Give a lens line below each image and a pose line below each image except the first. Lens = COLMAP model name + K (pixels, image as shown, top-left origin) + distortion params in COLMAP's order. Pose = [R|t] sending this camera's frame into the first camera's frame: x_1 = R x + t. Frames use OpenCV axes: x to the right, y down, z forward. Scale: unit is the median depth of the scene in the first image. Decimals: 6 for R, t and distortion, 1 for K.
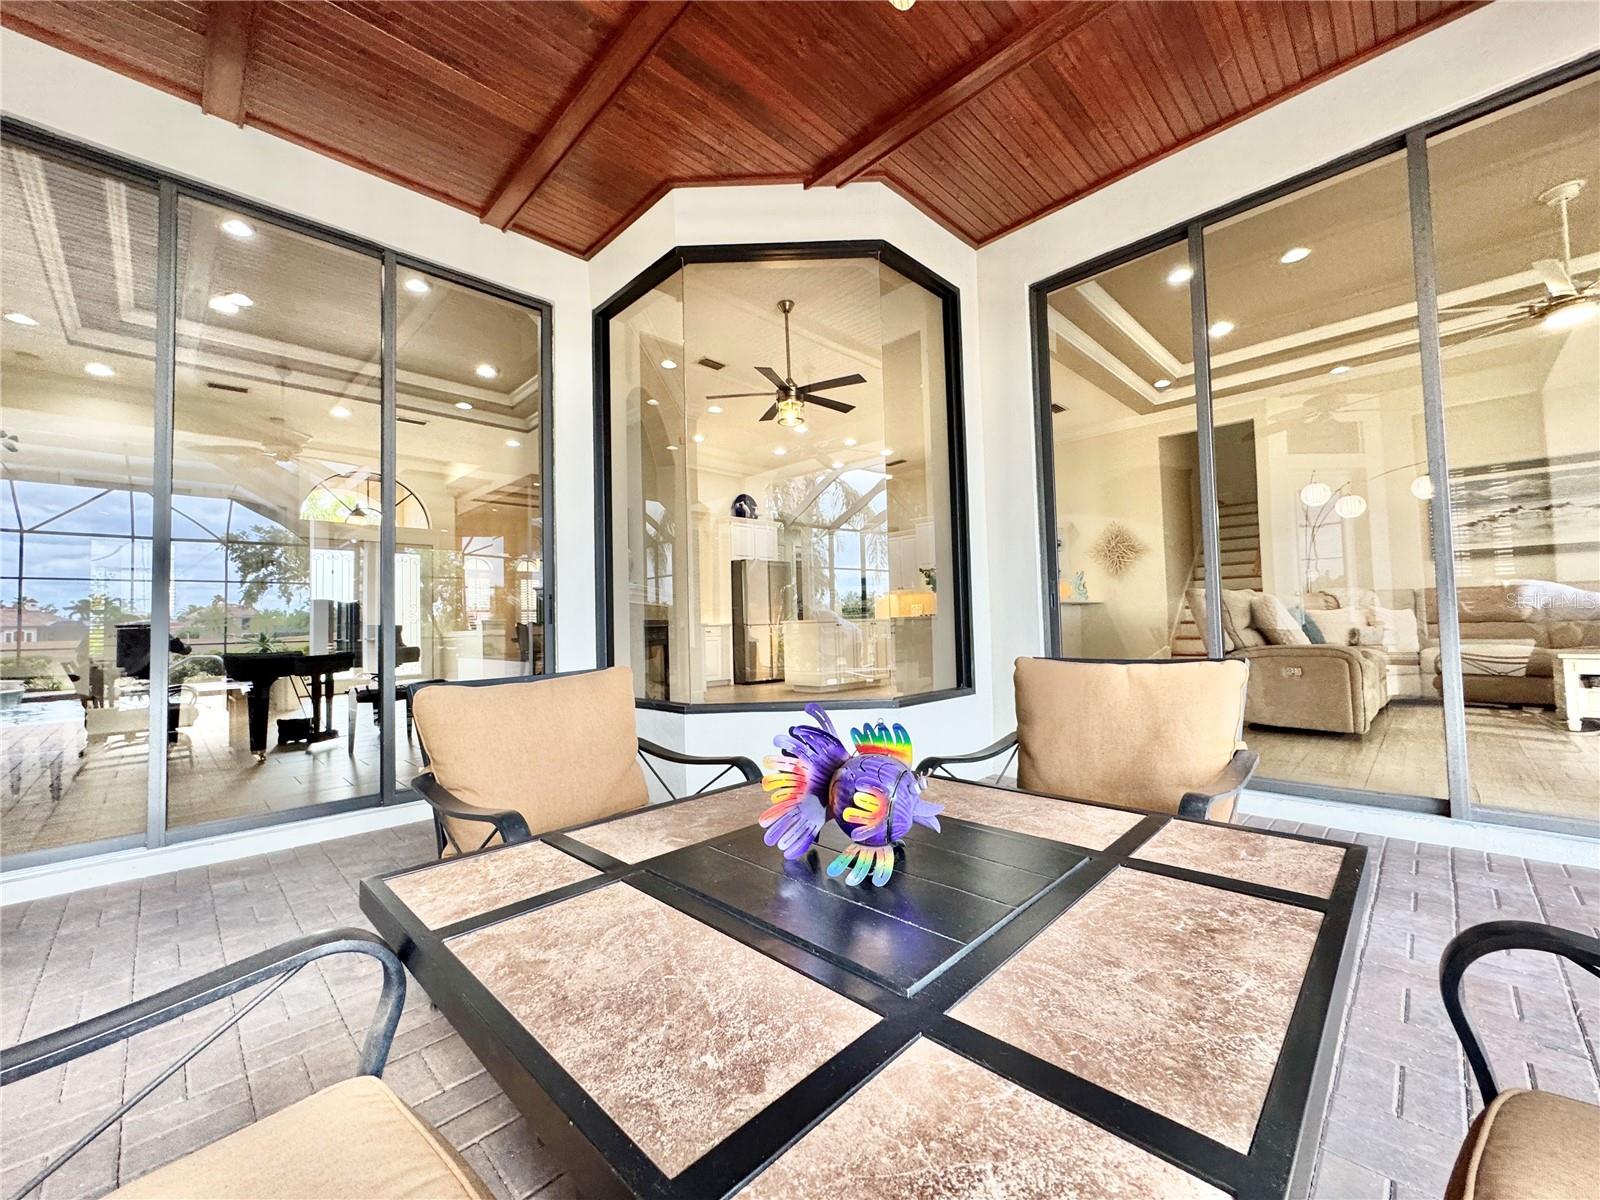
lens RADIAL K [[643.6, 0, 800.6], [0, 643.6, 597.9], [0, 0, 1]] dist [0.000101, -0.000093]
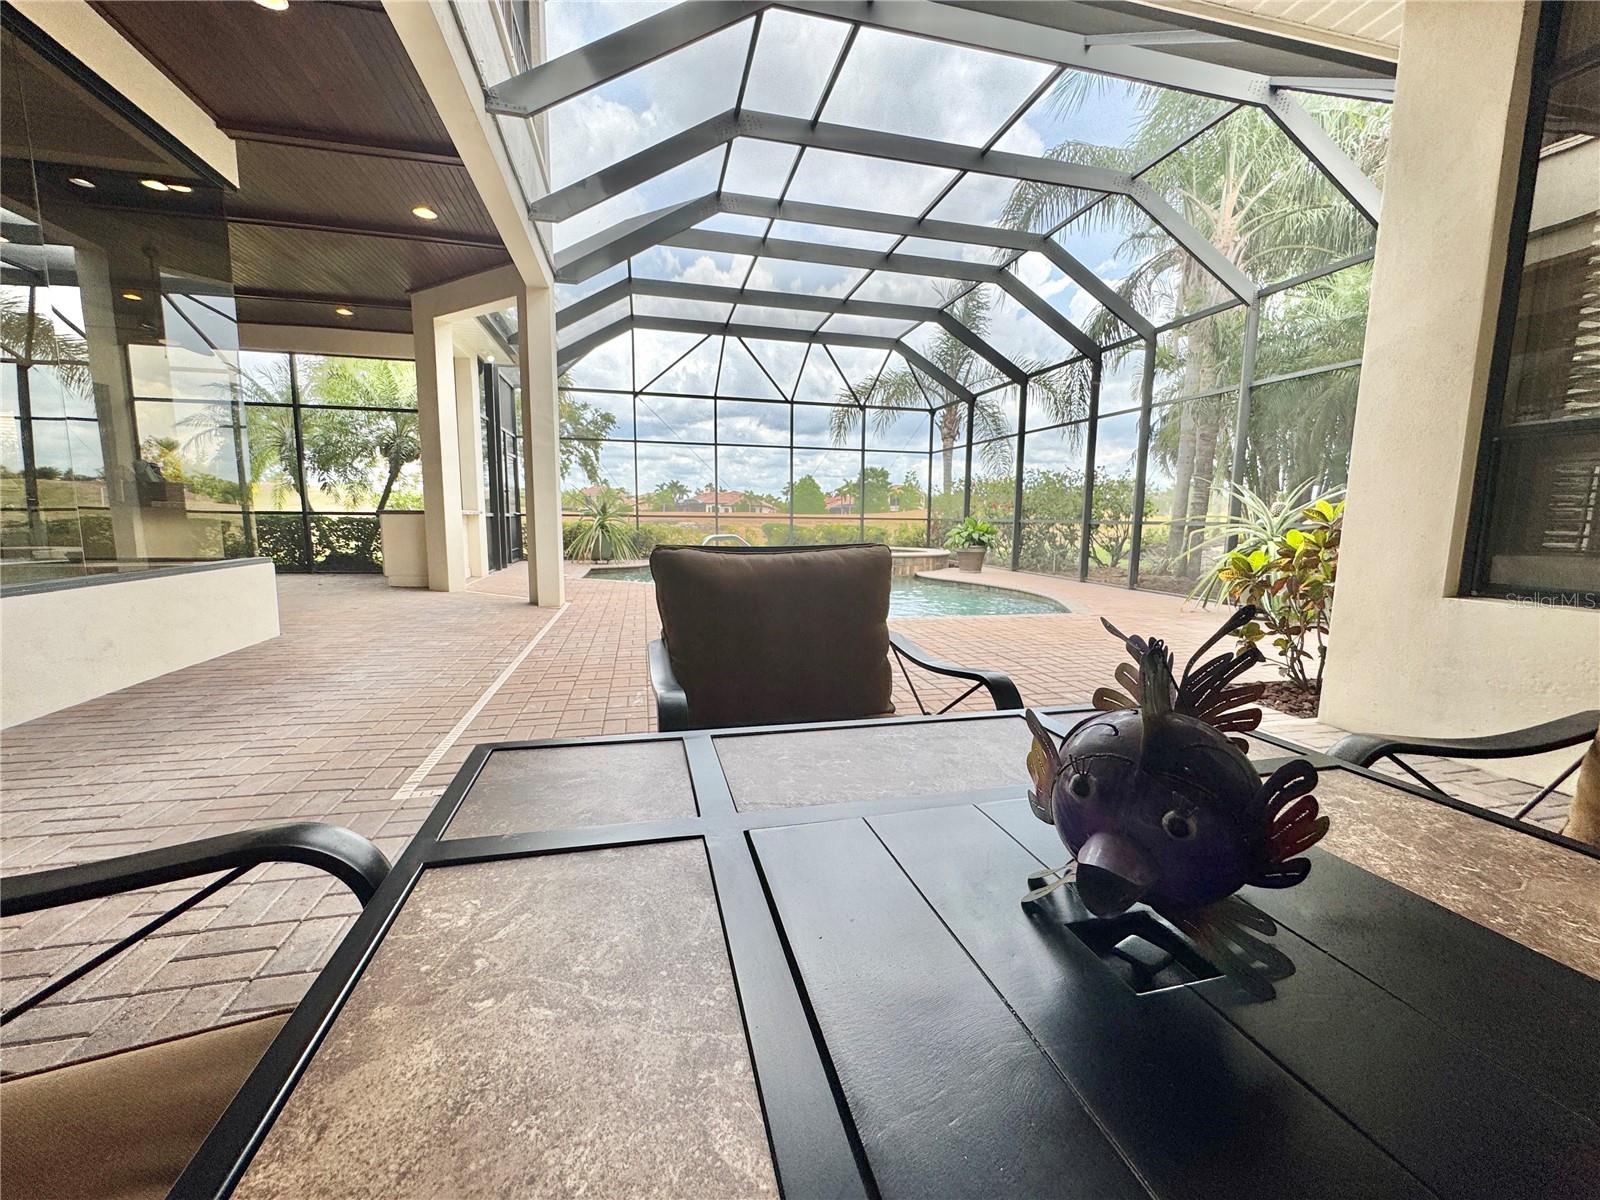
lens RADIAL K [[643.6, 0, 800.6], [0, 643.6, 597.9], [0, 0, 1]] dist [0.000101, -0.000093]
pose [[-0.855369, -0.045369, 0.516028, 0.109043], [-0.007872, 0.997181, 0.074624, 0.157754], [-0.517959, 0.059769, -0.853315, 1.862604]]
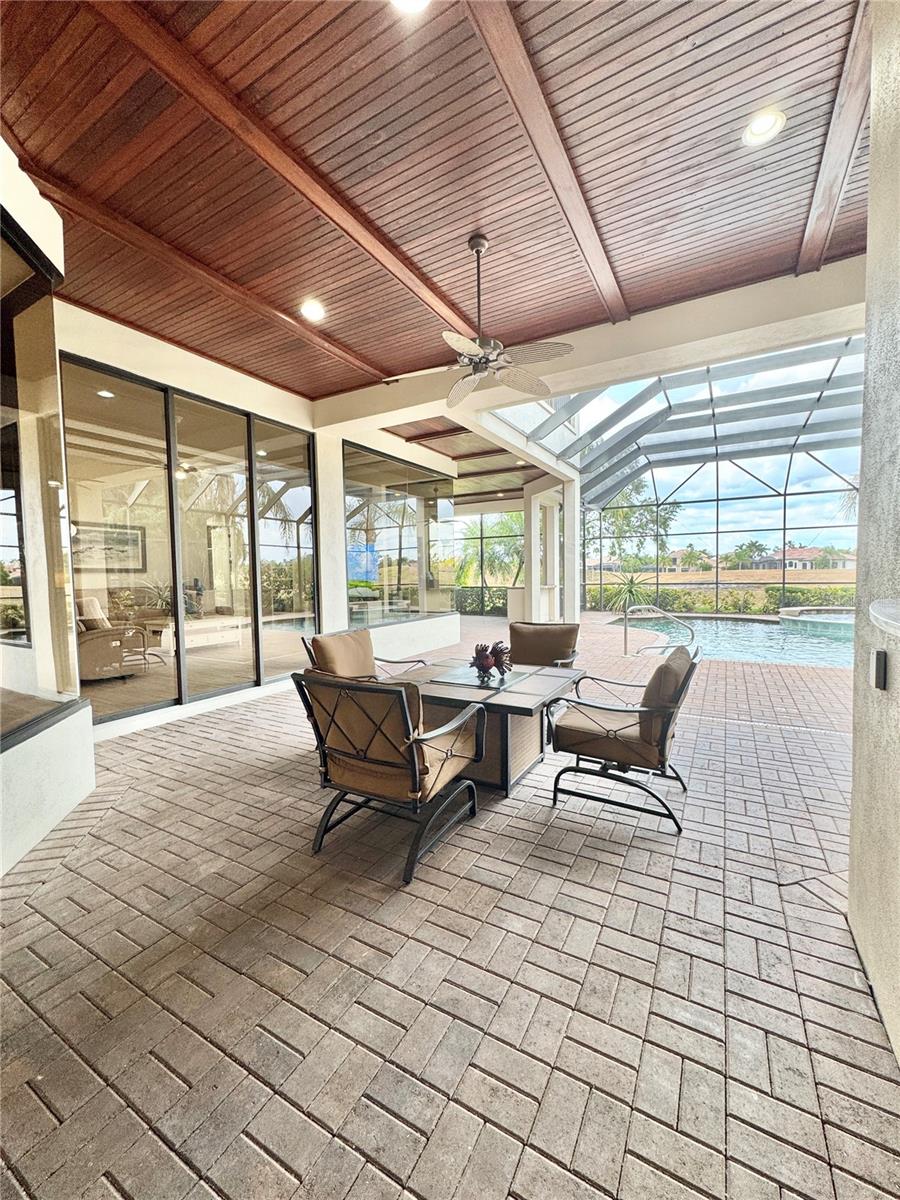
lens RADIAL K [[482.7, 0, 450.0], [0, 482.7, 600.0], [0, 0, 1]] dist [0.000101, -0.000093]
pose [[-0.259177, -0.018315, 0.965656, -3.588714], [-0.015287, 0.999773, 0.014859, -0.183339], [-0.965709, -0.010911, -0.259398, 2.468297]]
